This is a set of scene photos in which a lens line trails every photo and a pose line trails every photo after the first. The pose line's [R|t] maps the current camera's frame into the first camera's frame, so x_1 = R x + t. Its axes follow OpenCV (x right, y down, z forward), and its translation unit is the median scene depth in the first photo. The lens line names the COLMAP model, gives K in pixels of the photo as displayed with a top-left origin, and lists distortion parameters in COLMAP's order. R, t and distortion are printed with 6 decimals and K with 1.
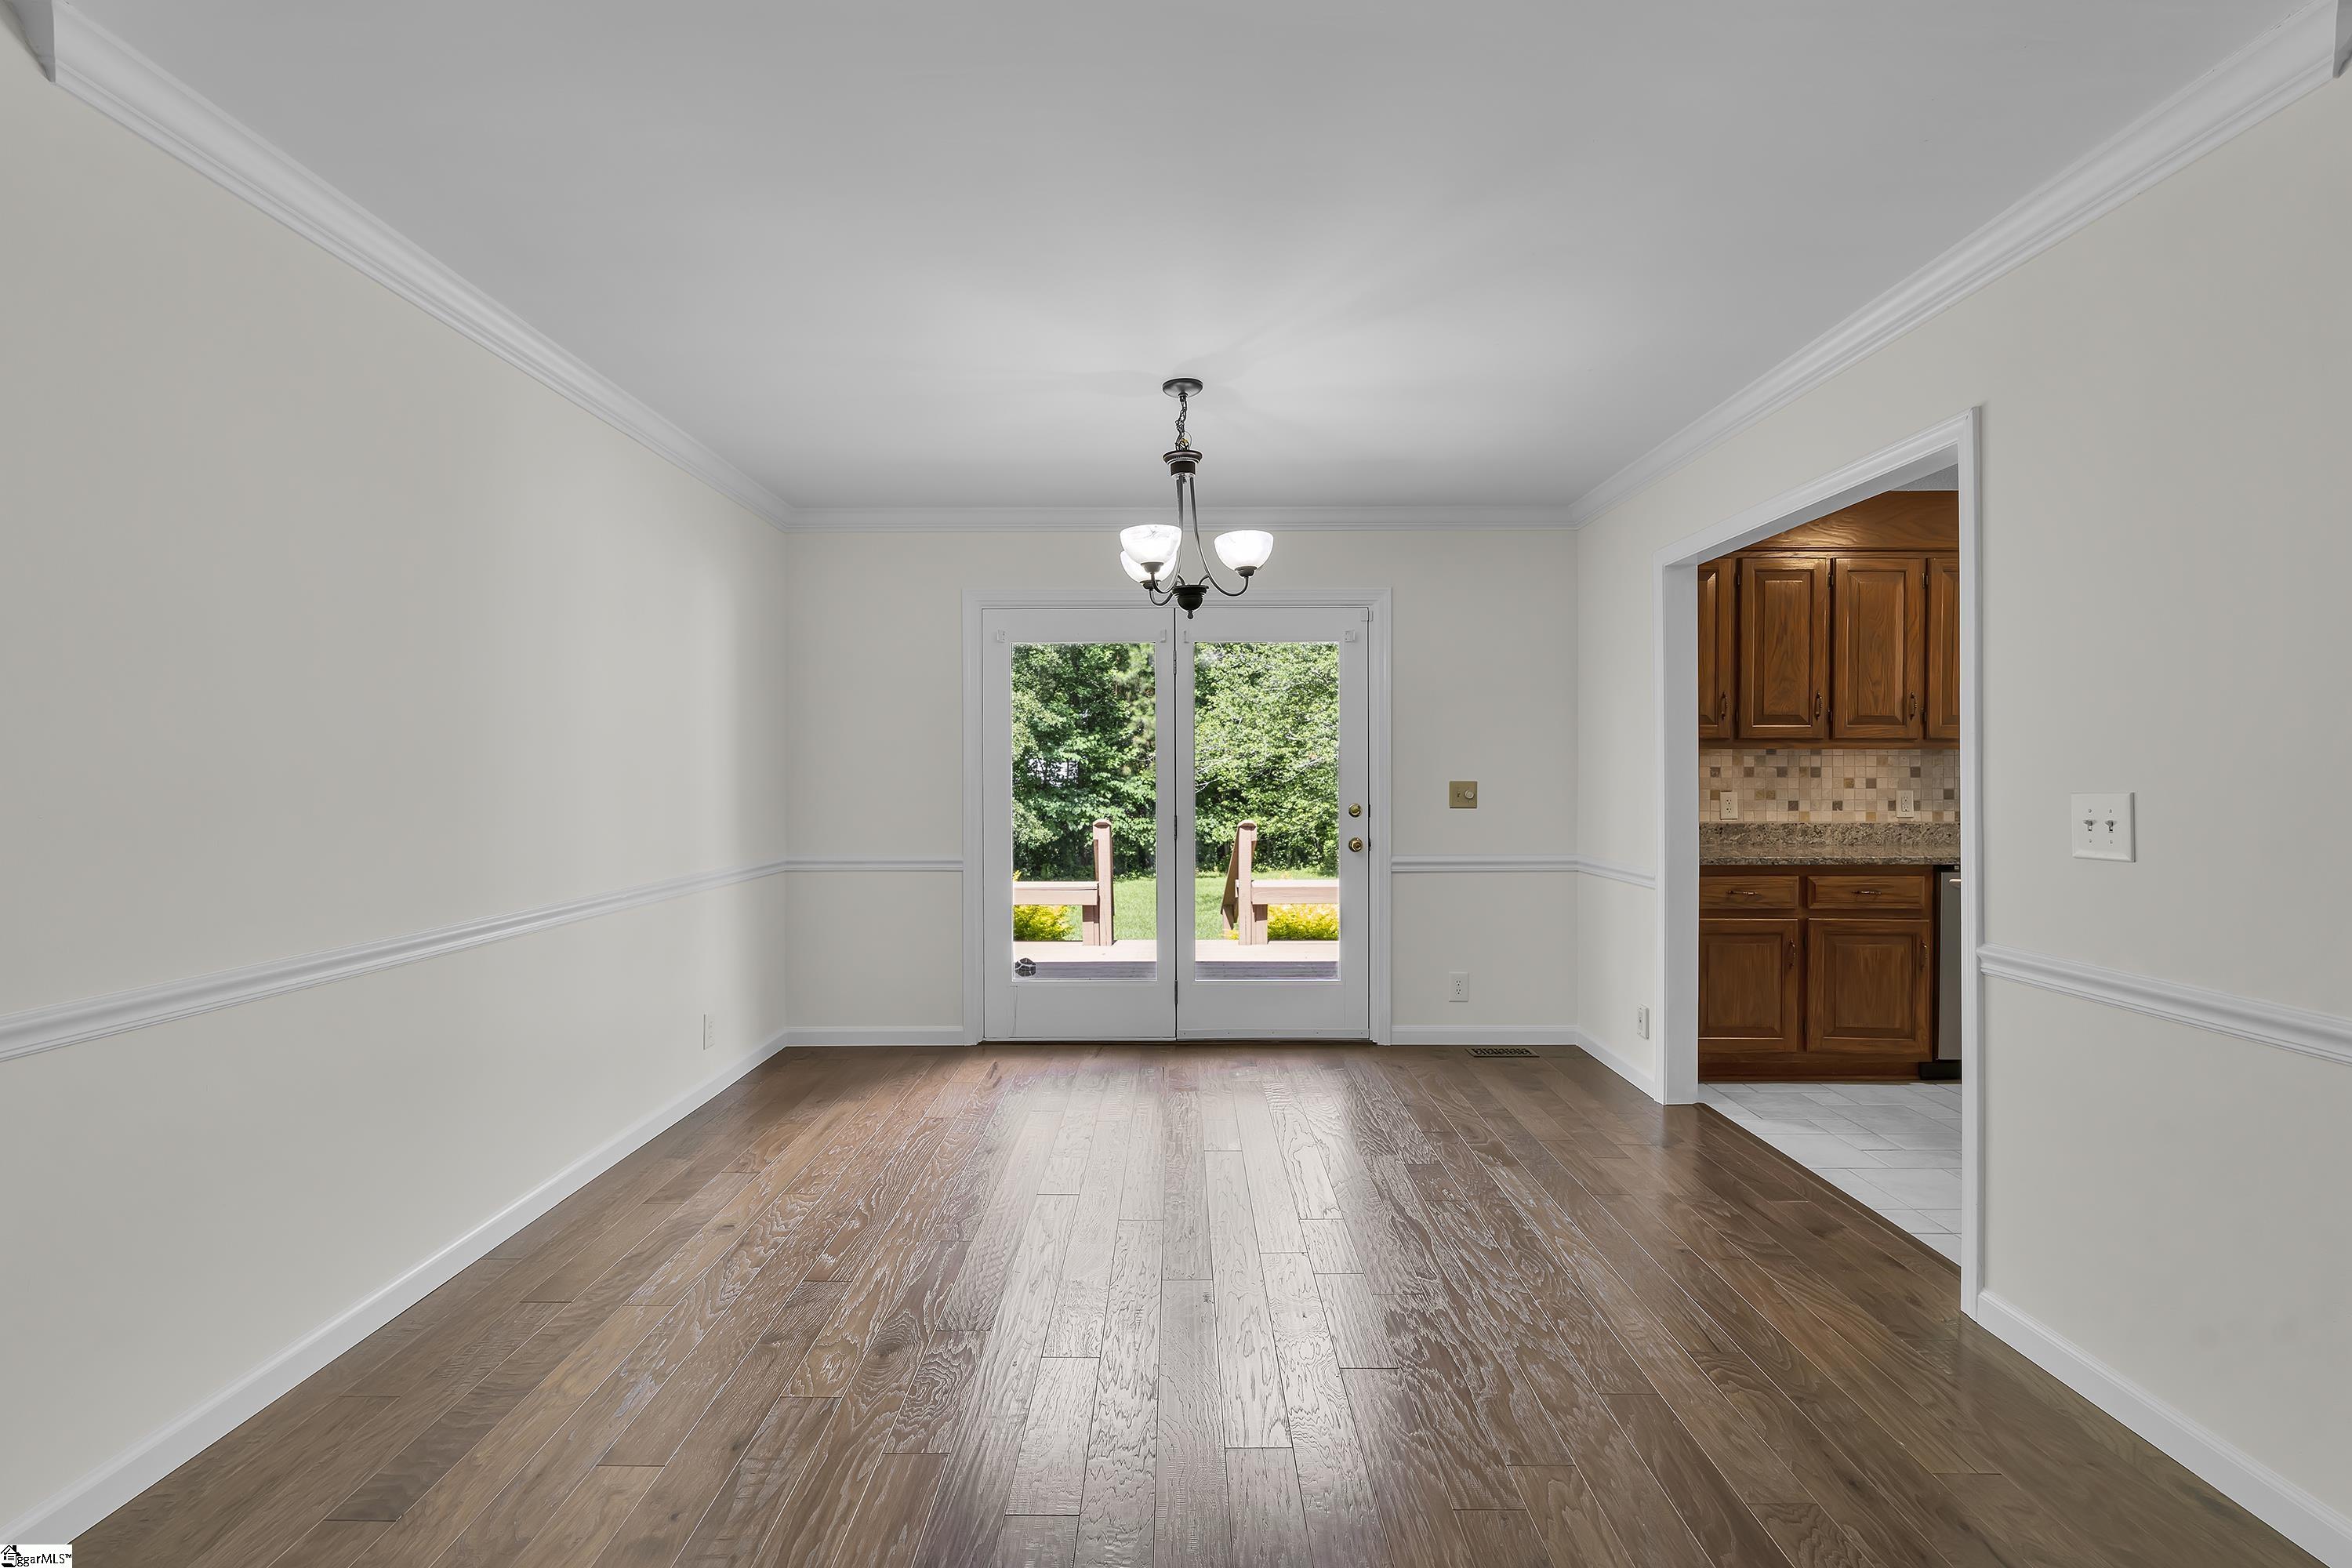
lens RADIAL K [[1034.2, 0, 1163.5], [0, 1034.2, 779.0], [0, 0, 1]] dist [-0.003086, -0.000126]
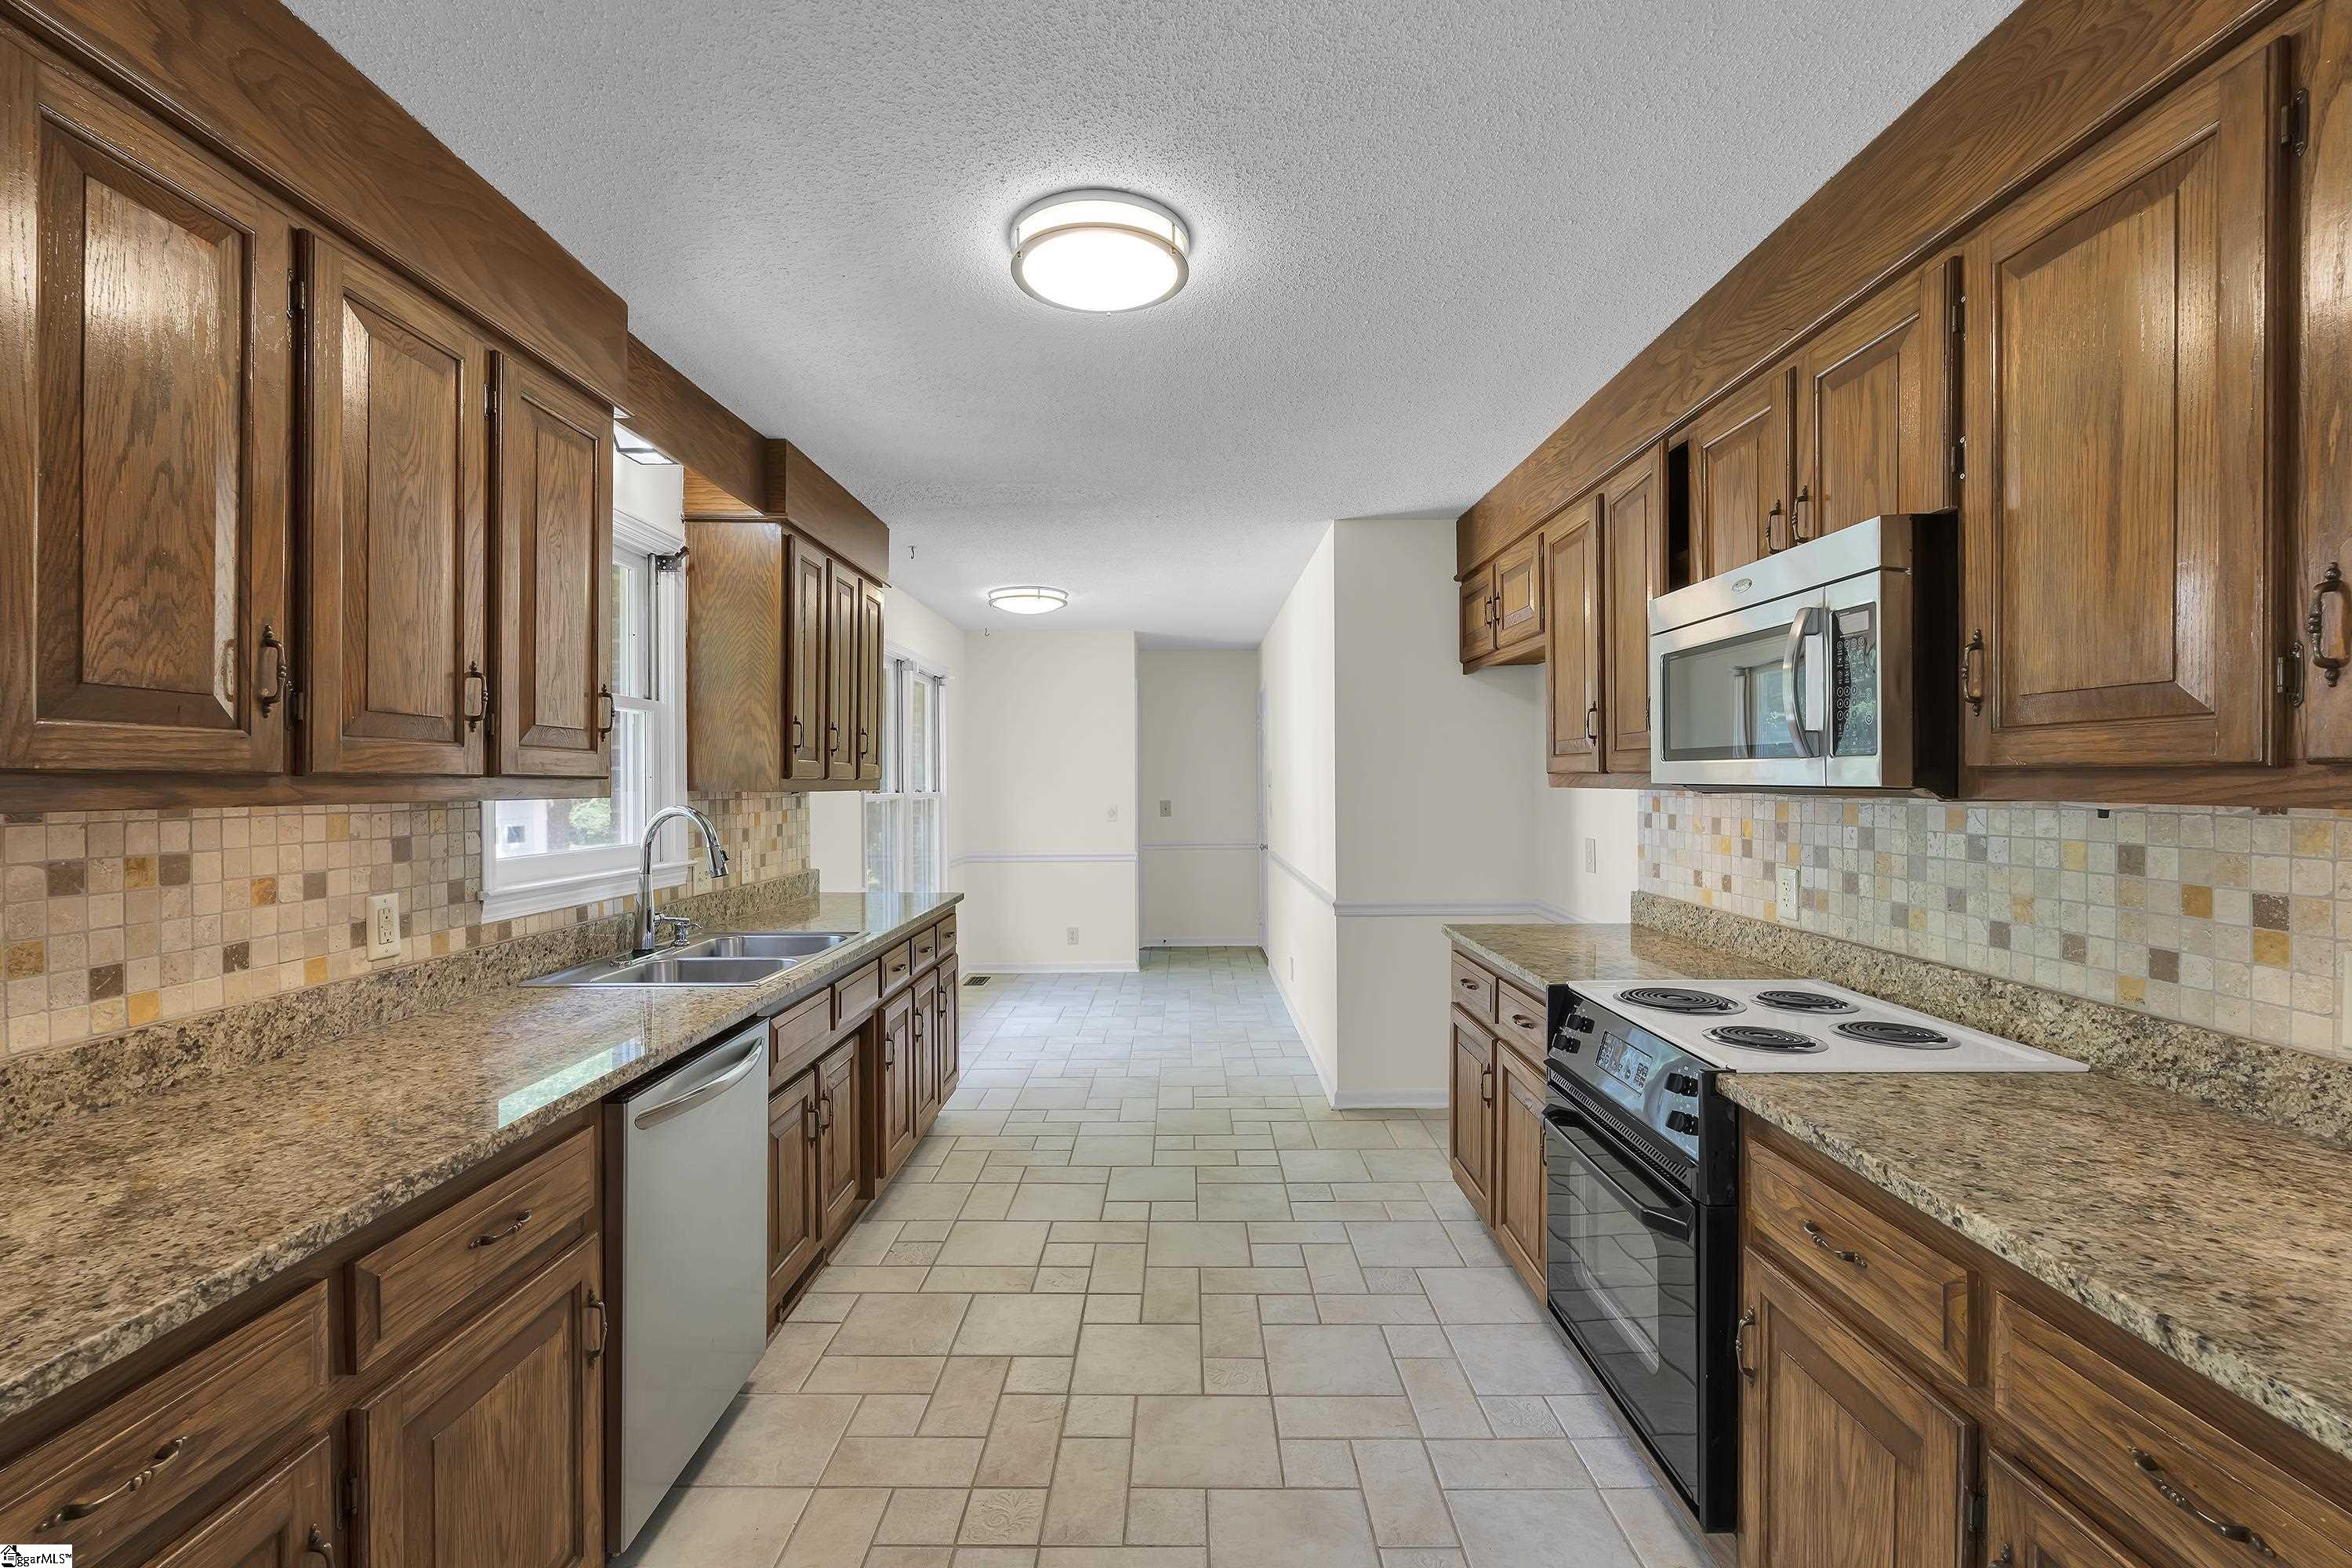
lens RADIAL K [[1010.0, 0, 1180.6], [0, 1010.0, 793.7], [0, 0, 1]] dist [-0.002274, -0.000407]
pose [[-0.008213, -0.011952, 0.999895, 0.321695], [0.007727, 0.999898, 0.012015, -0.035069], [-0.999936, 0.007825, -0.008120, 0.722247]]
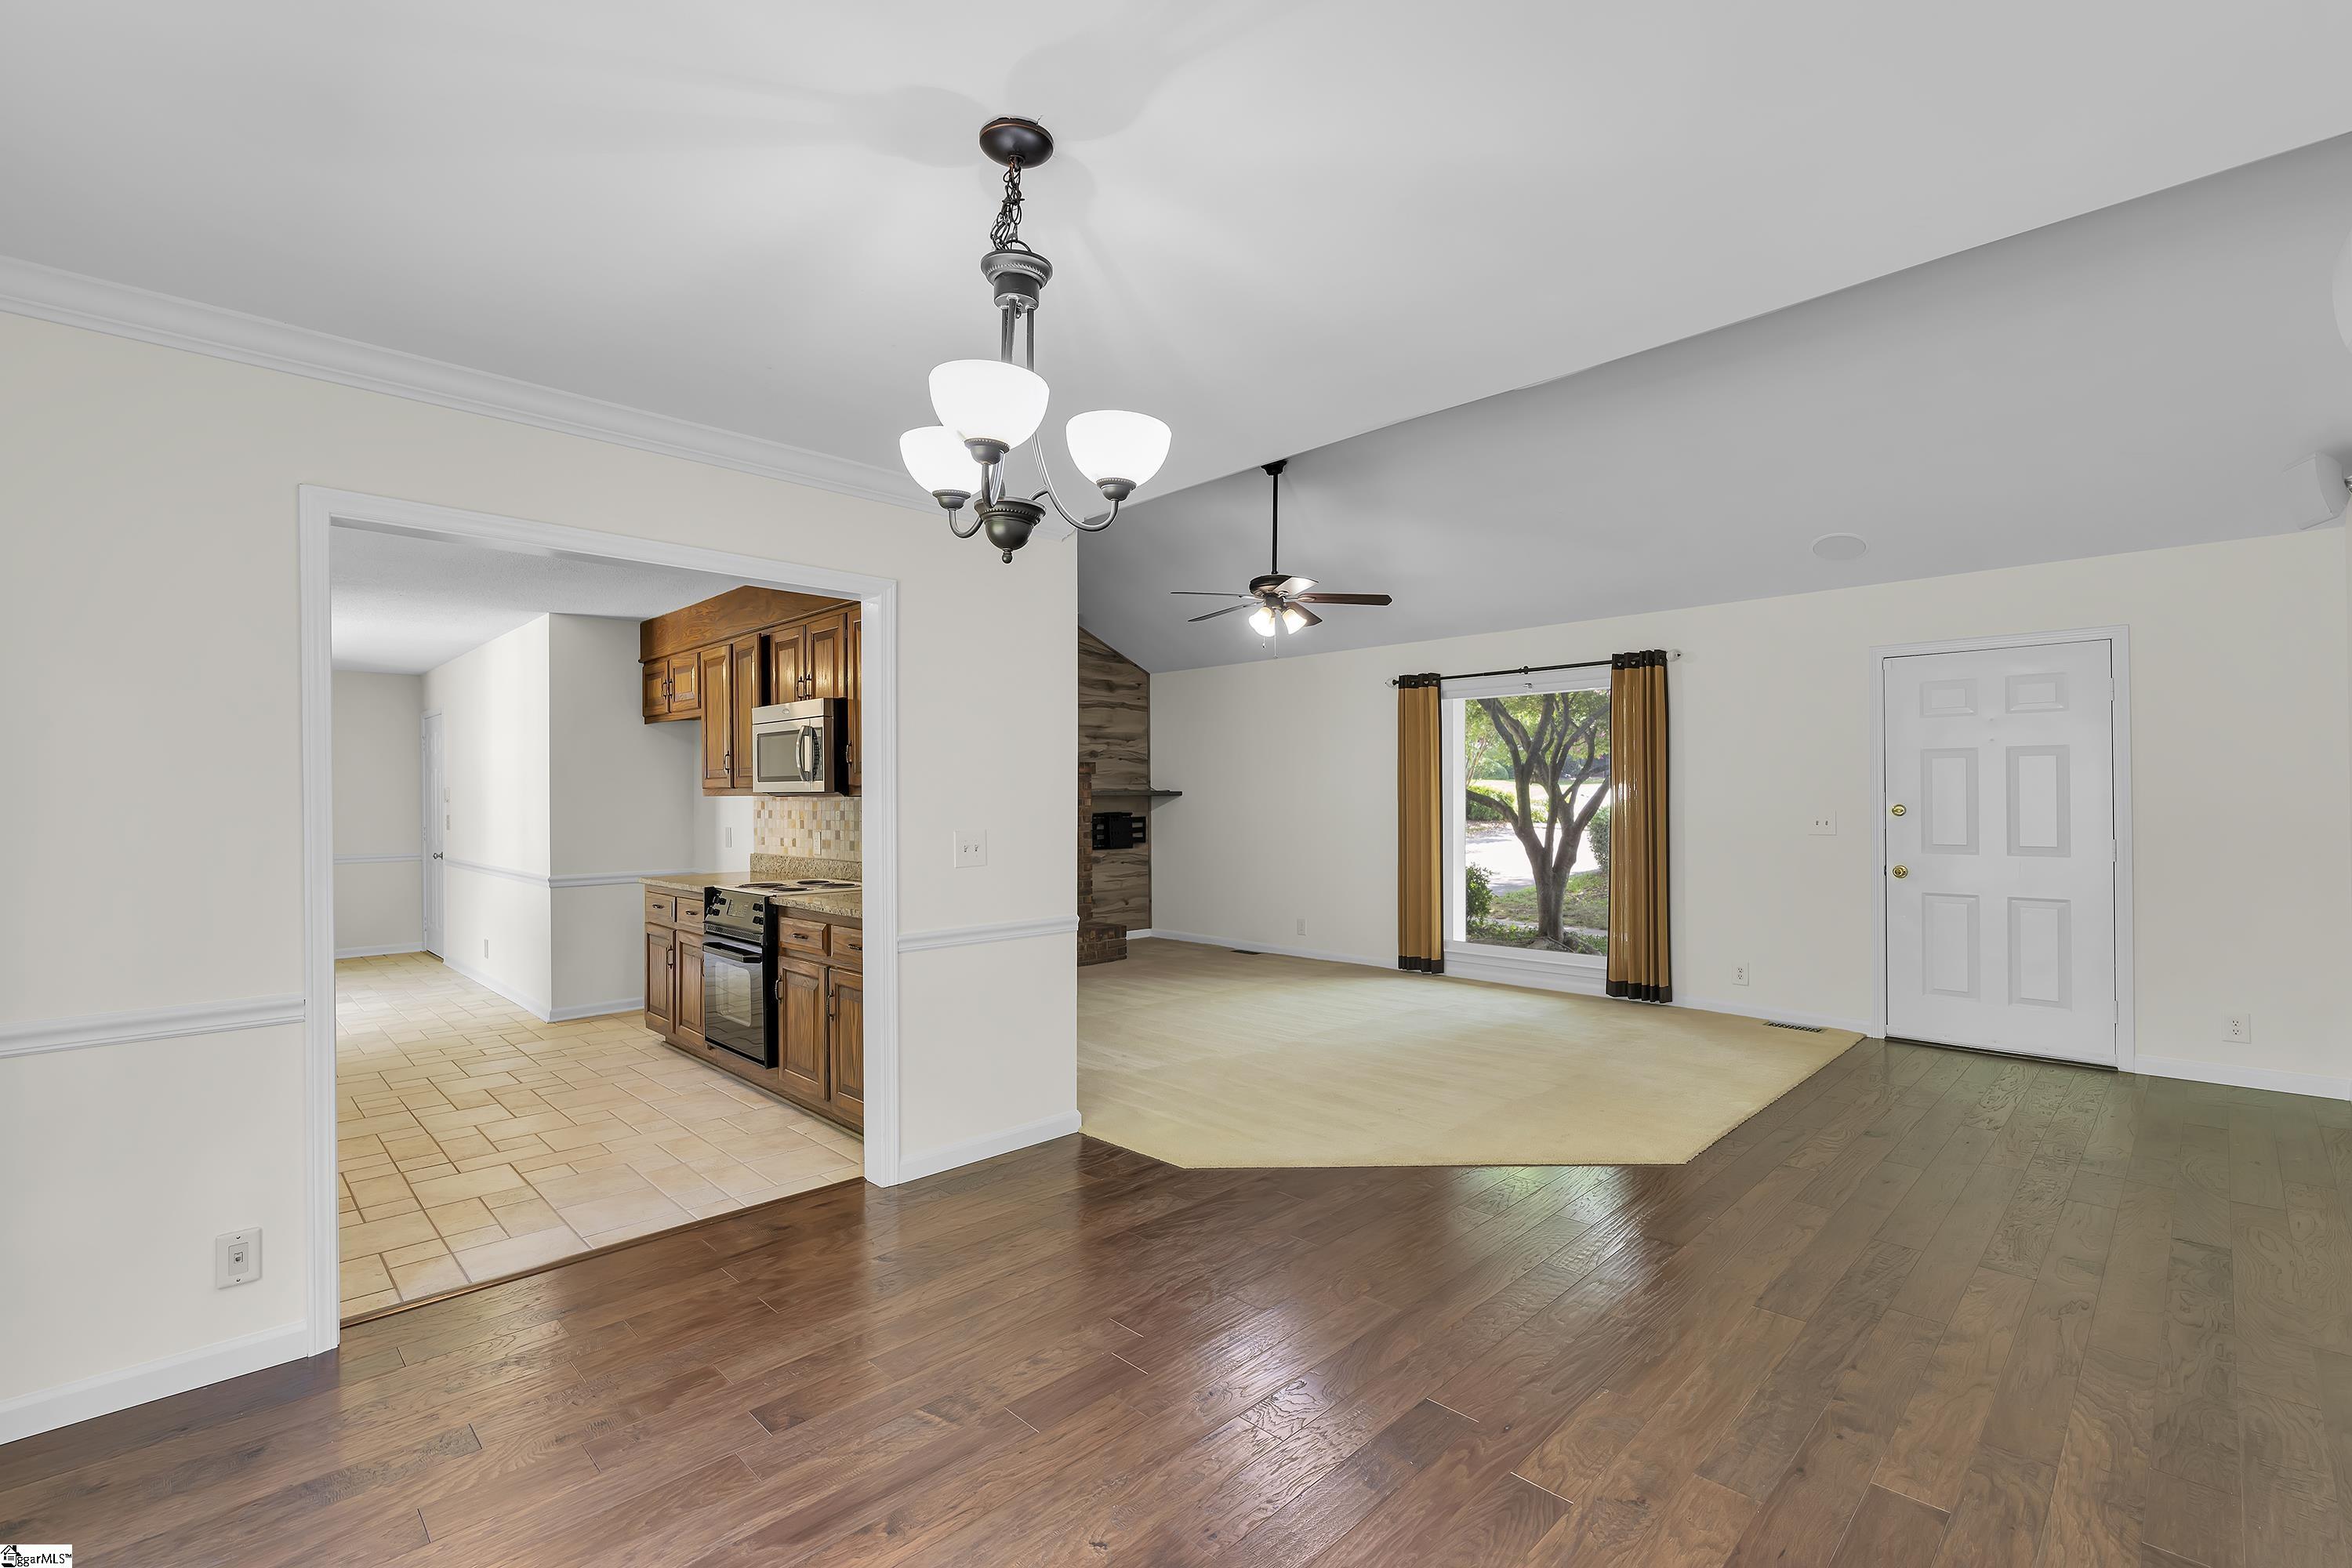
lens RADIAL K [[1034.2, 0, 1163.5], [0, 1034.2, 779.0], [0, 0, 1]] dist [-0.003086, -0.000126]
pose [[-0.705024, 0.018299, 0.708947, -0.314714], [0.012088, 0.999832, -0.013786, -0.025759], [-0.709080, -0.001150, -0.705127, 0.969455]]
